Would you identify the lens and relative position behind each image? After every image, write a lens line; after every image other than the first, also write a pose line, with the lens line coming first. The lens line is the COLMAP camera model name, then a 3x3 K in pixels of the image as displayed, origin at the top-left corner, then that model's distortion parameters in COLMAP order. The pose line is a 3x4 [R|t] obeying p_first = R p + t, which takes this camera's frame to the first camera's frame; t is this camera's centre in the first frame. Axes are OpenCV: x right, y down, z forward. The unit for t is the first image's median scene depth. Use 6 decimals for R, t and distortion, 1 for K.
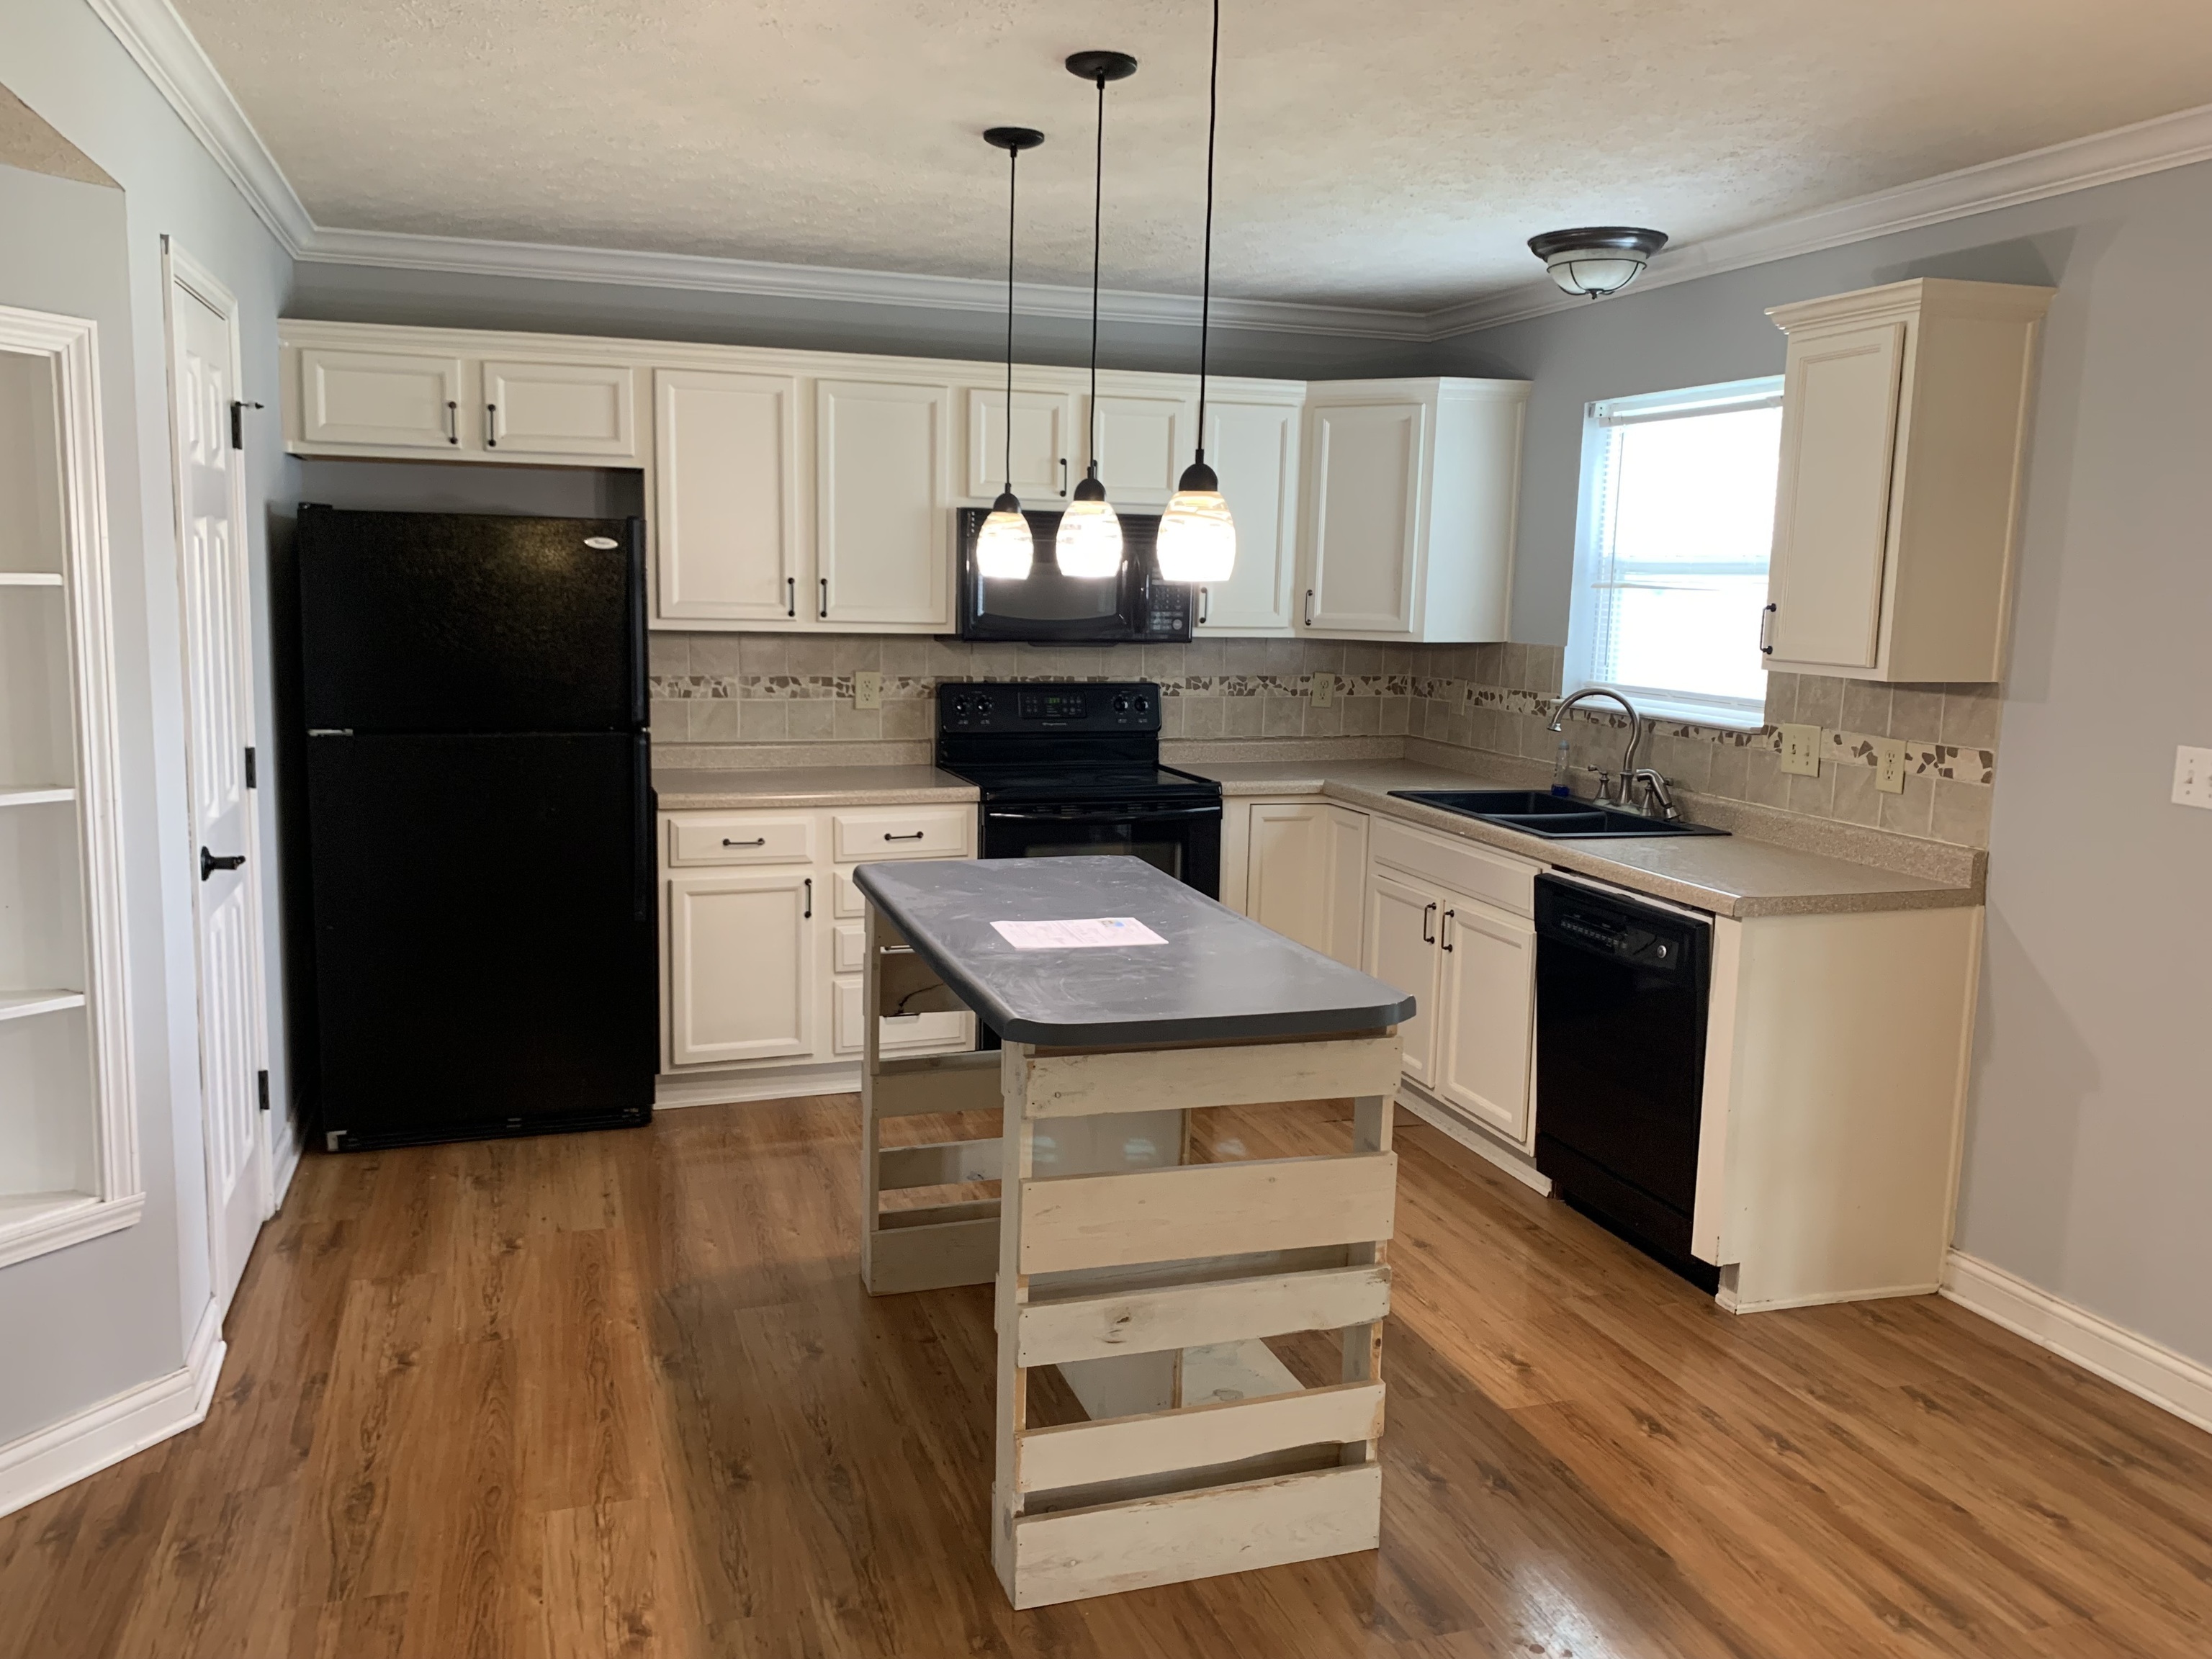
lens RADIAL K [[1675.9, 0, 1079.3], [0, 1675.9, 826.3], [0, 0, 1]] dist [0.084294, -0.118707]
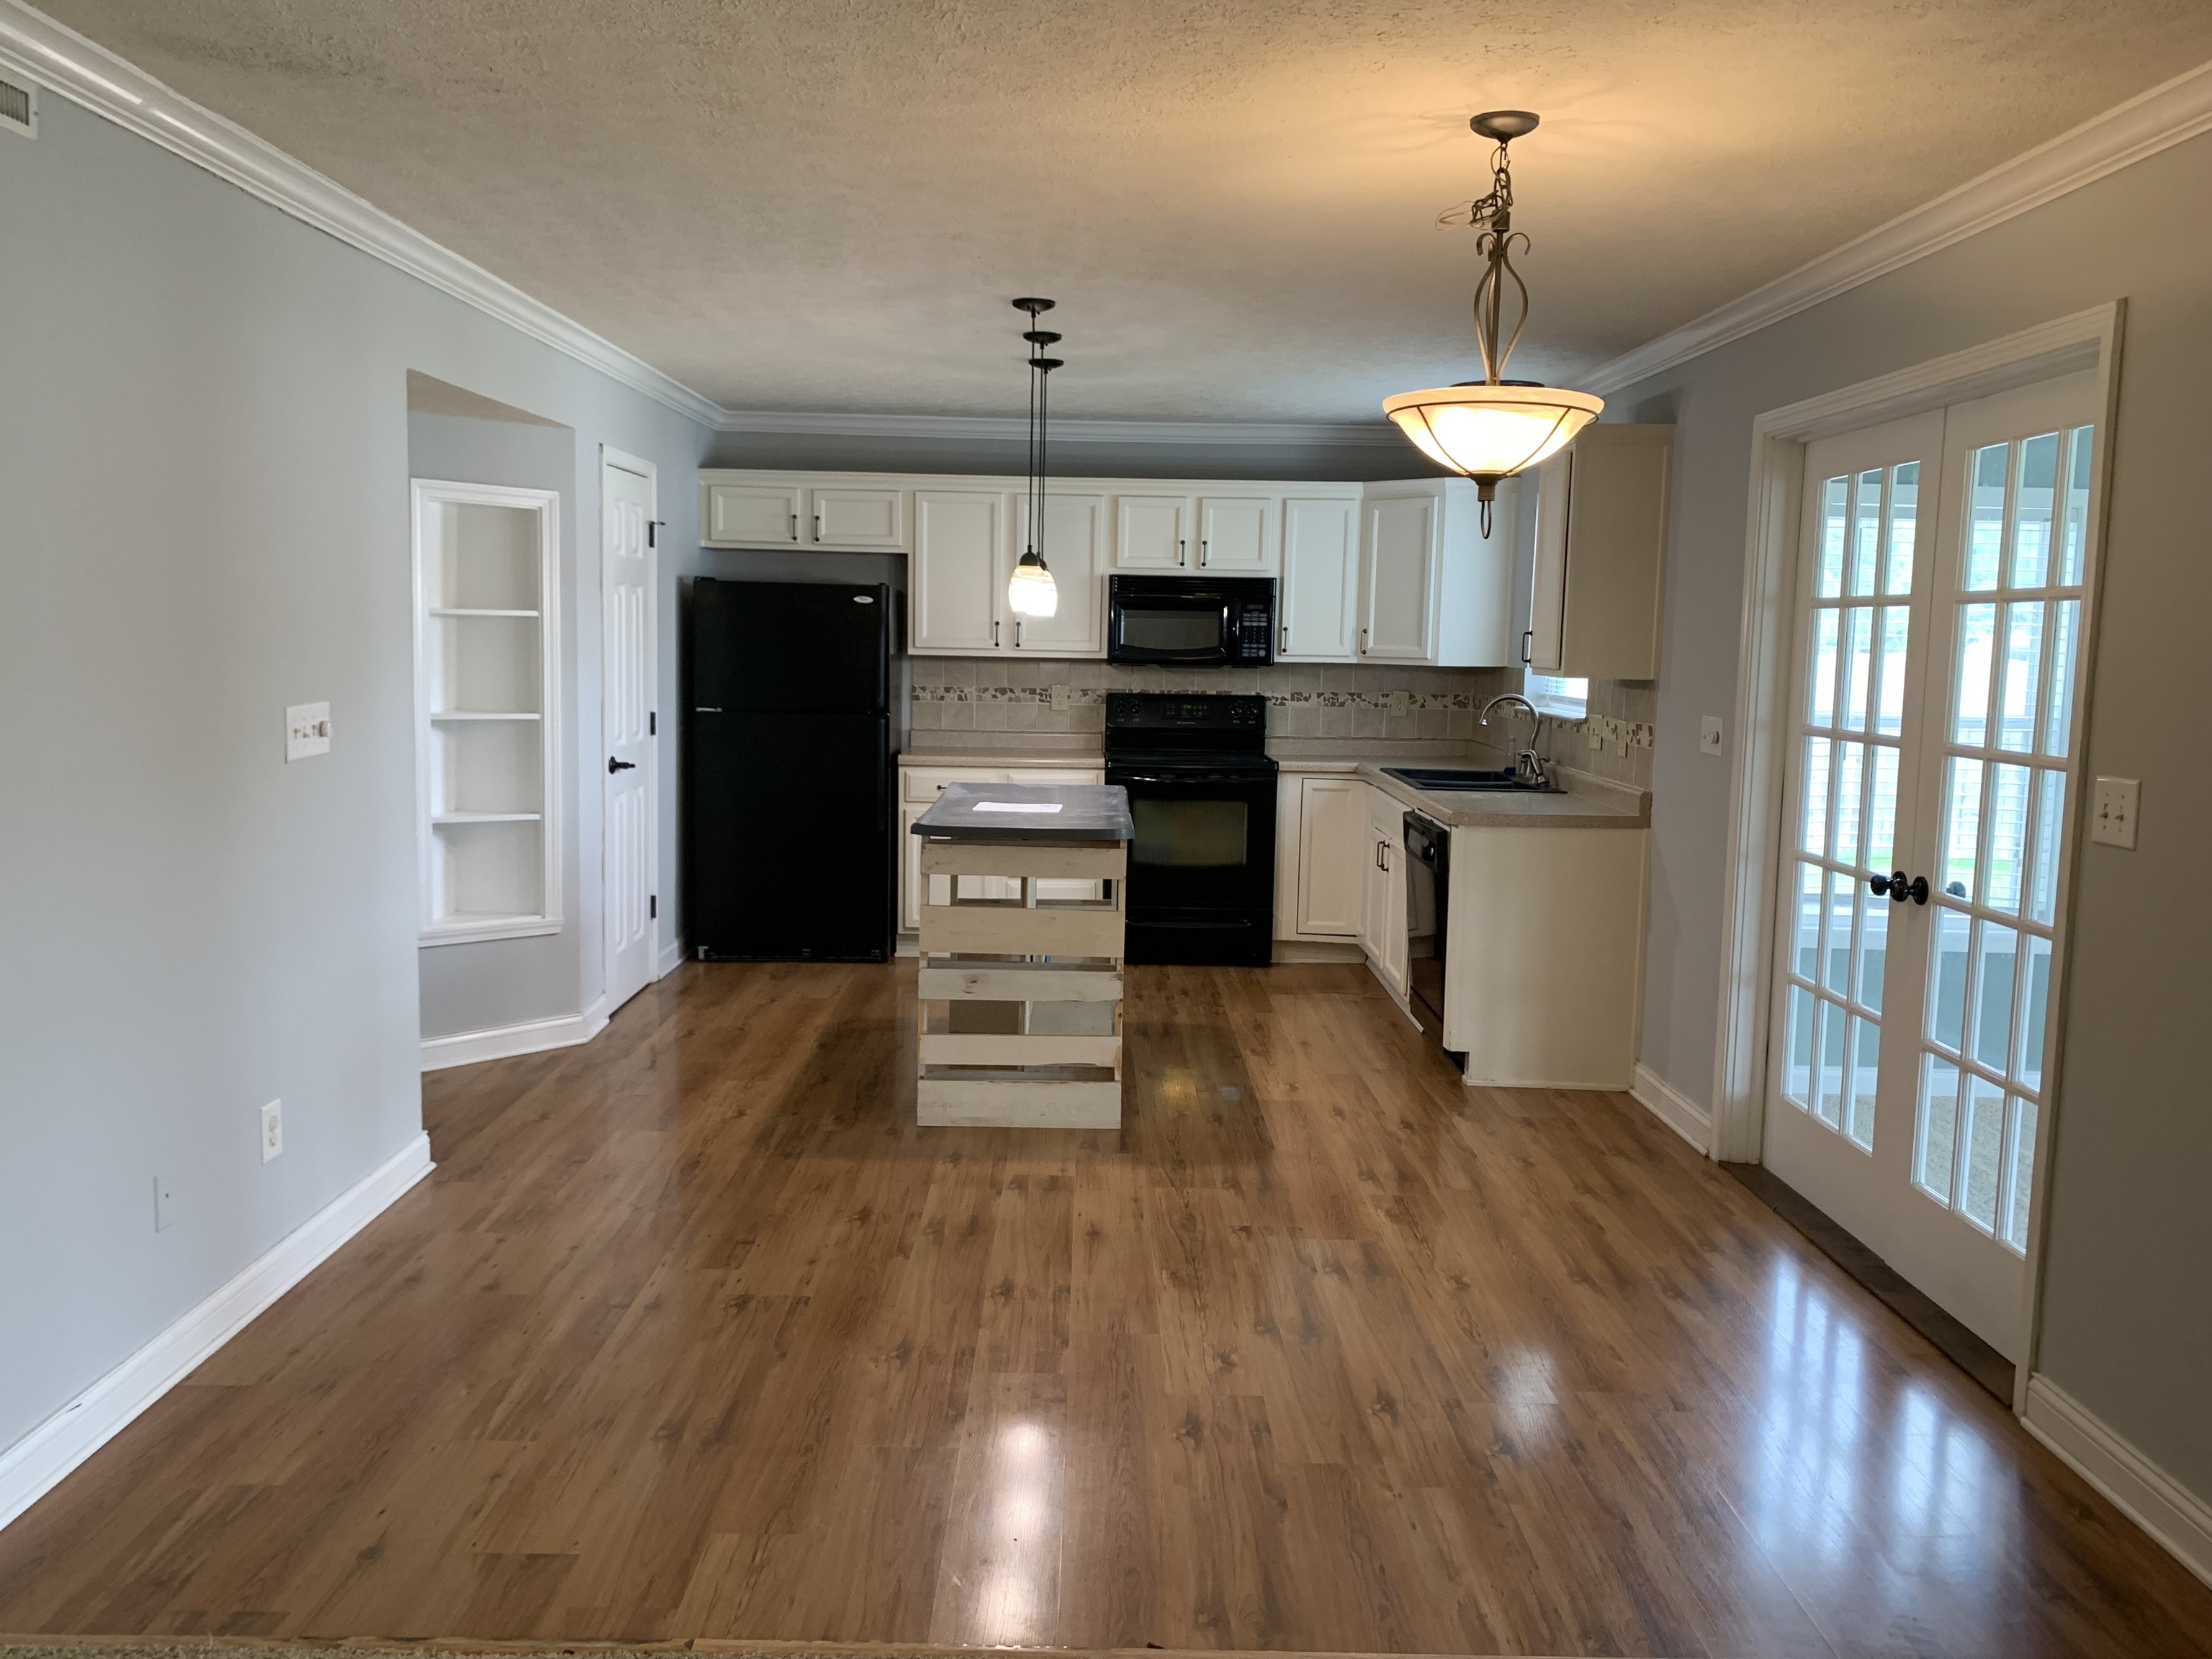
lens RADIAL K [[1679.9, 0, 1097.1], [0, 1679.9, 813.4], [0, 0, 1]] dist [0.205944, -0.436328]
pose [[0.953096, 0.029826, -0.301193, 0.410726], [-0.043683, 0.998269, -0.039375, 0.090213], [0.299498, 0.050685, 0.952750, -0.464533]]
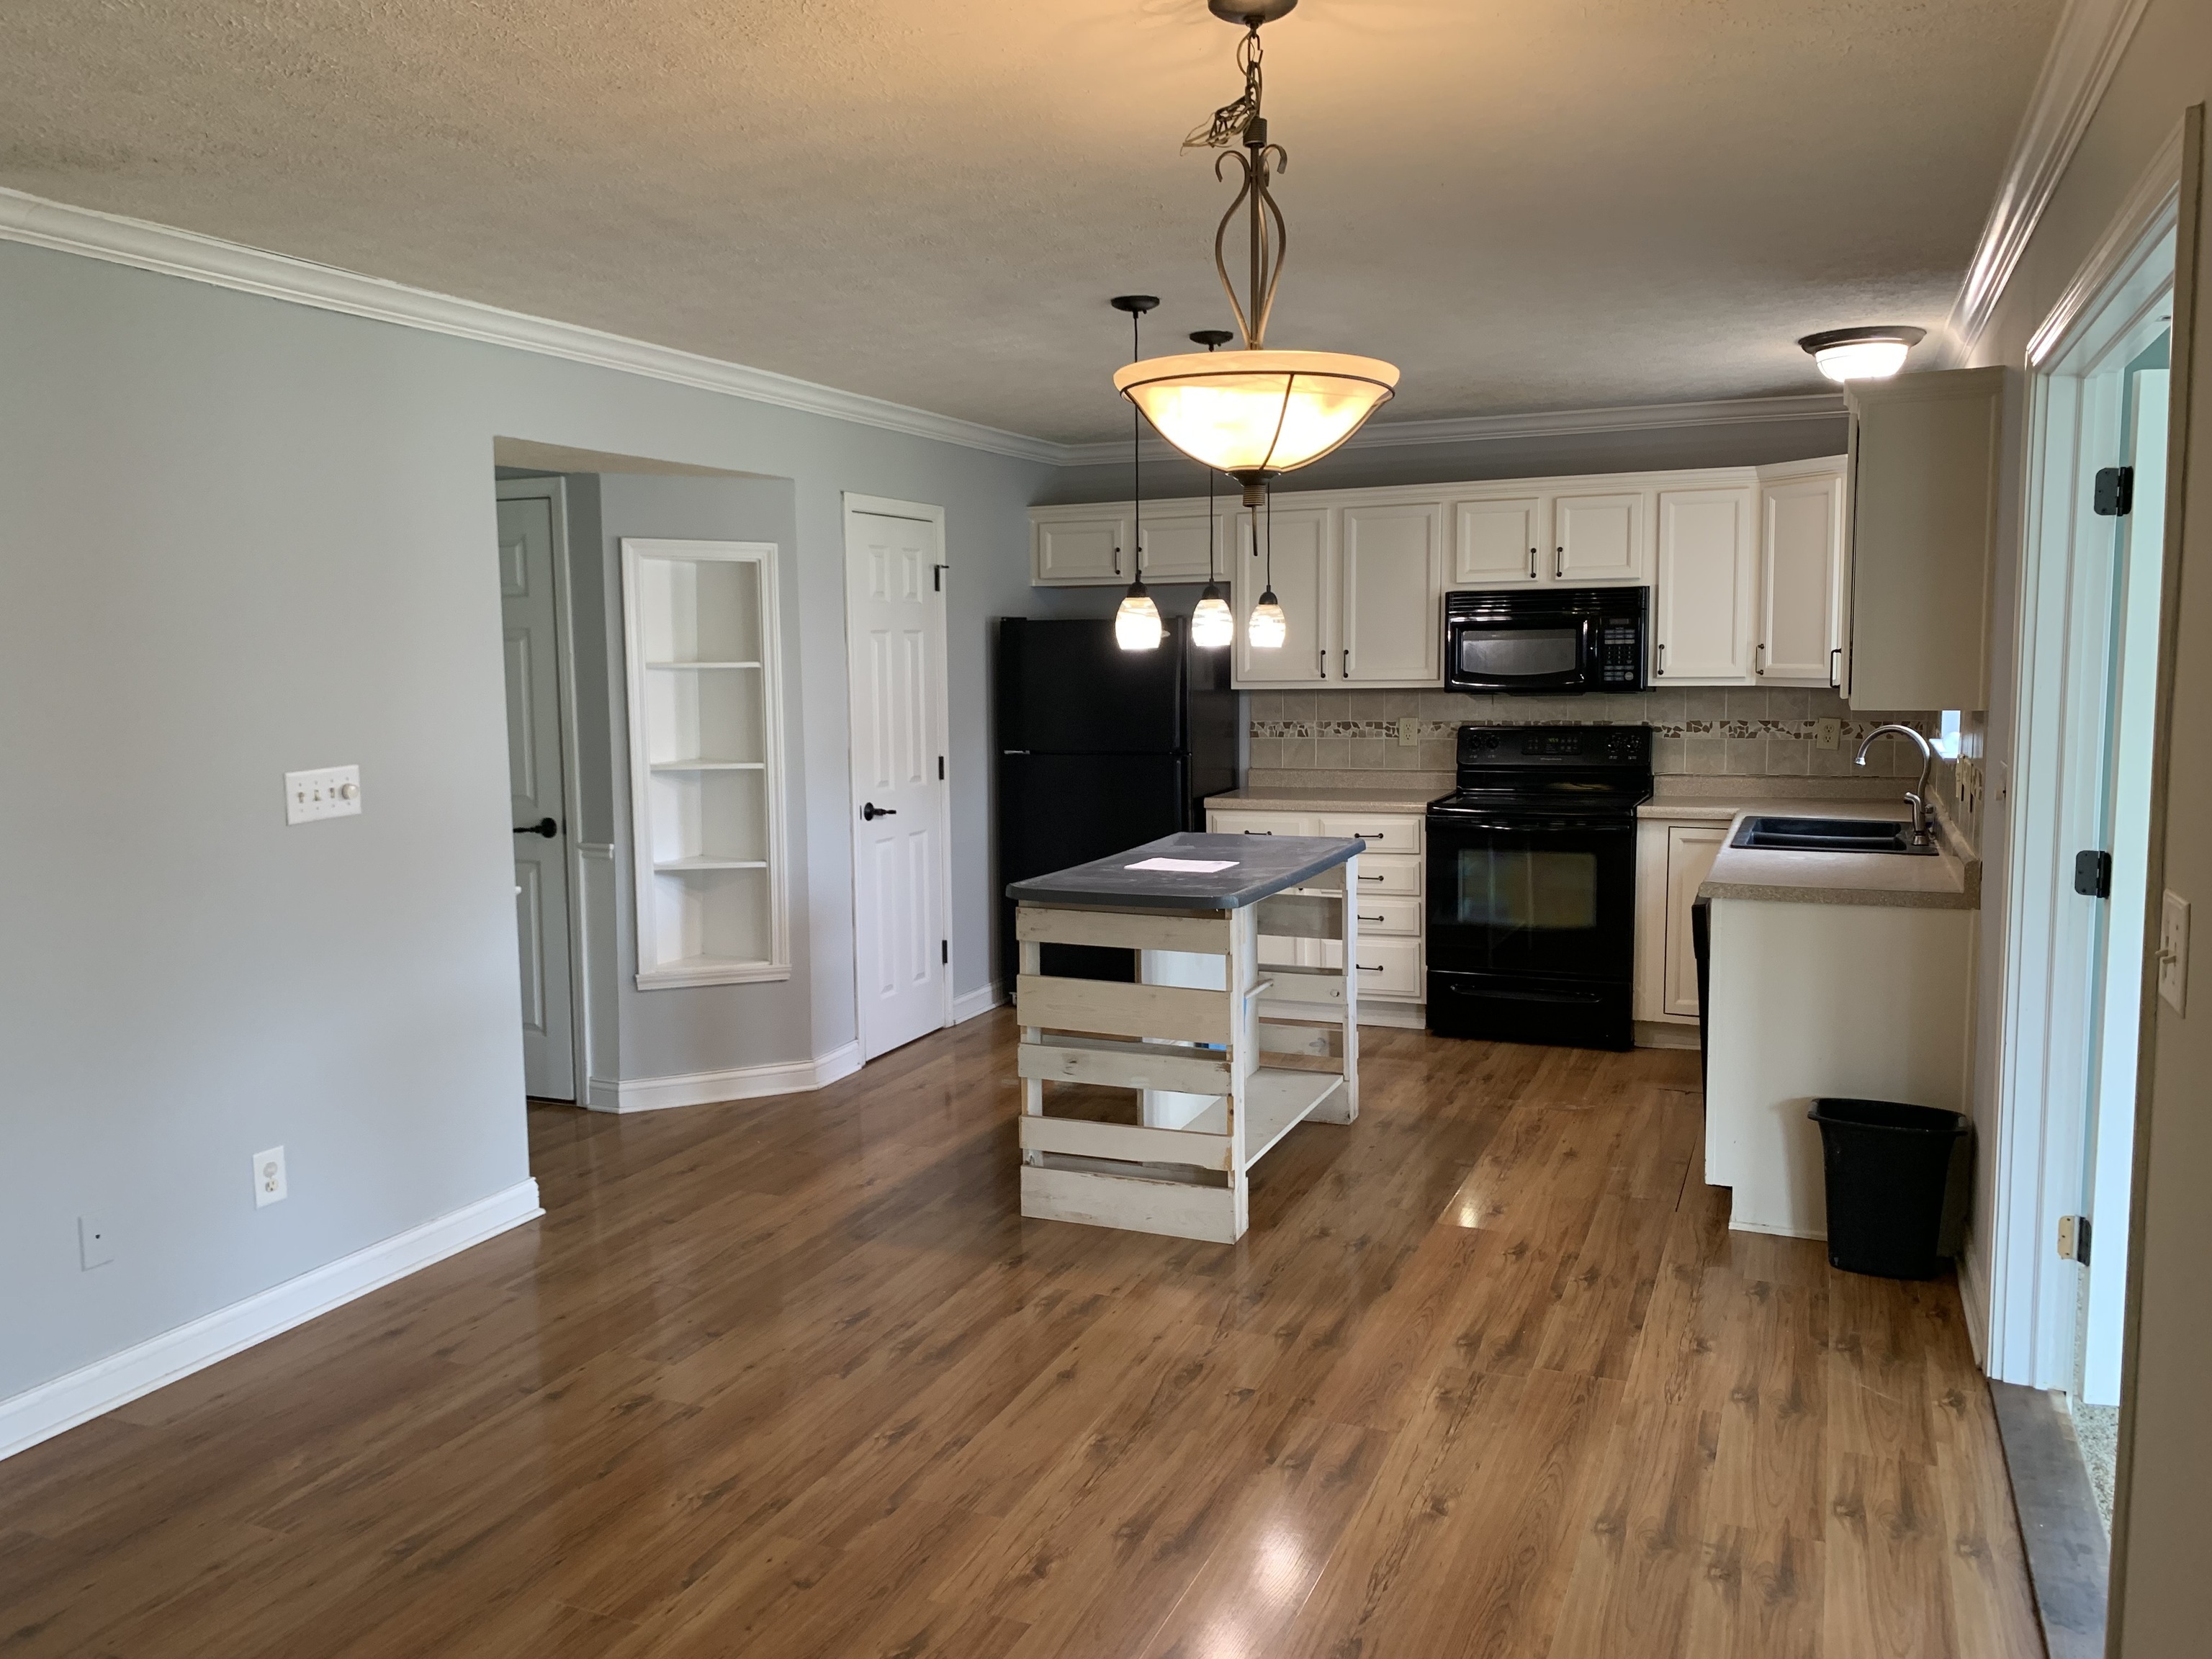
lens RADIAL K [[1689.2, 0, 1106.0], [0, 1689.2, 829.5], [0, 0, 1]] dist [0.109619, -0.179542]
pose [[0.753947, 0.037594, -0.655859, 0.659562], [-0.066395, 0.997610, -0.019142, 0.042697], [0.653572, 0.057978, 0.754641, -0.183680]]
